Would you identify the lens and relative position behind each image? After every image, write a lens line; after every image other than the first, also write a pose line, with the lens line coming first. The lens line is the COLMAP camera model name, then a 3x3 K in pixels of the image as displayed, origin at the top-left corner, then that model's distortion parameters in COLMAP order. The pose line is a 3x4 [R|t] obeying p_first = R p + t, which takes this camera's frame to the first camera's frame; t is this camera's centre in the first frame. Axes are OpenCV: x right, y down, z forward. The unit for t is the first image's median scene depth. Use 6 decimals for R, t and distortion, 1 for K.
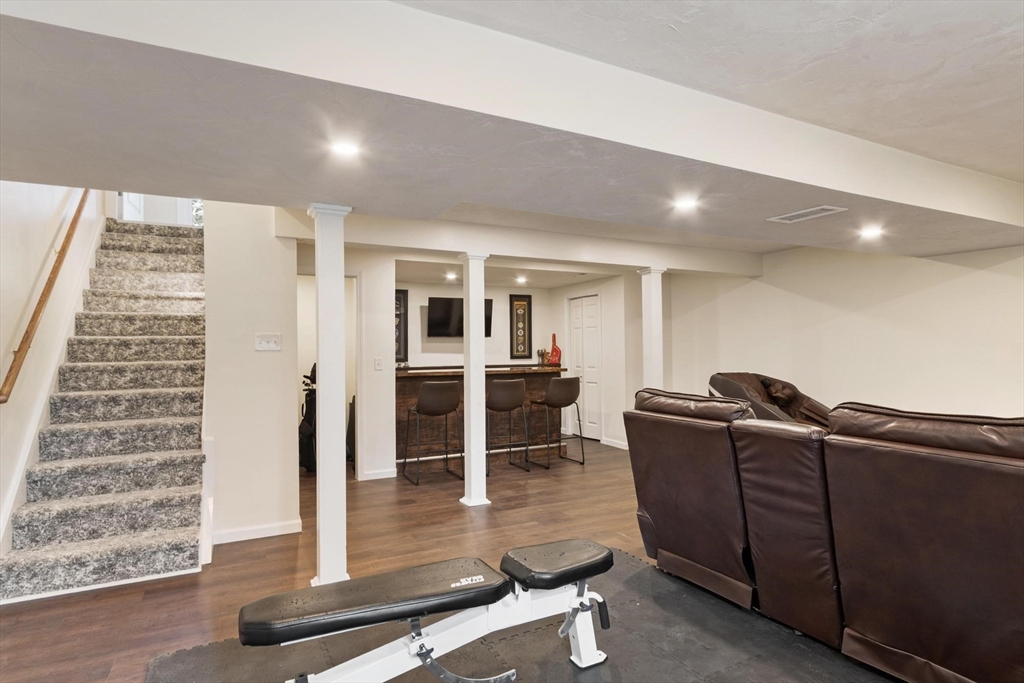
lens RADIAL K [[521.8, 0, 501.7], [0, 521.8, 350.0], [0, 0, 1]] dist [0.004165, 0.000366]
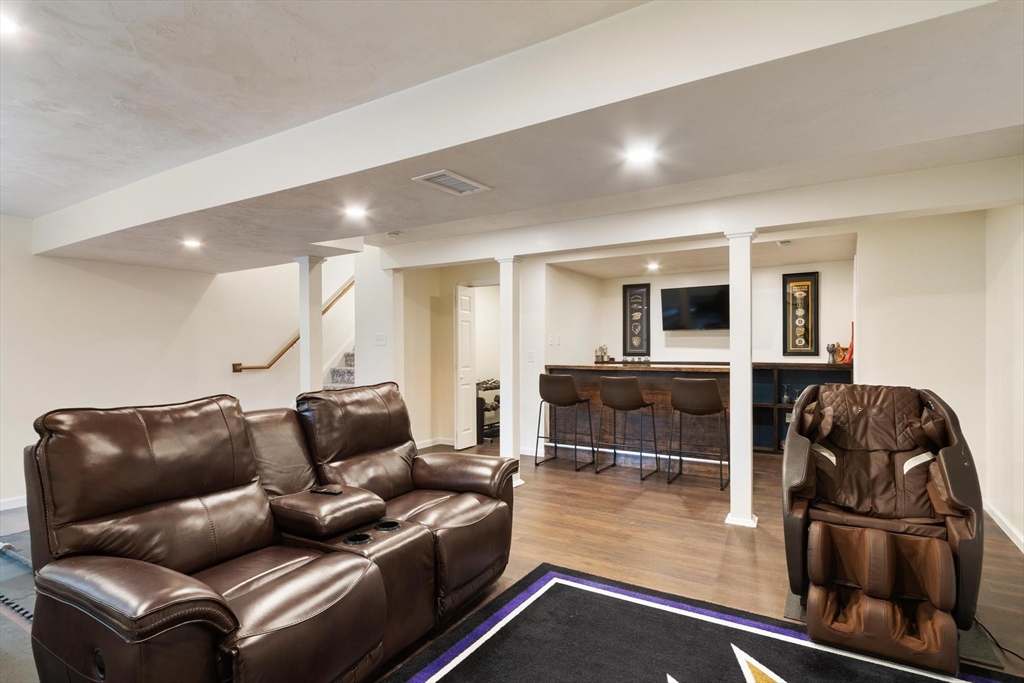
lens RADIAL K [[521.8, 0, 501.7], [0, 521.8, 350.0], [0, 0, 1]] dist [0.004165, 0.000366]
pose [[0.526056, 0.012946, -0.850351, 0.466194], [-0.000115, 0.999885, 0.015151, -0.003476], [0.850450, -0.007872, 0.525997, 0.220477]]
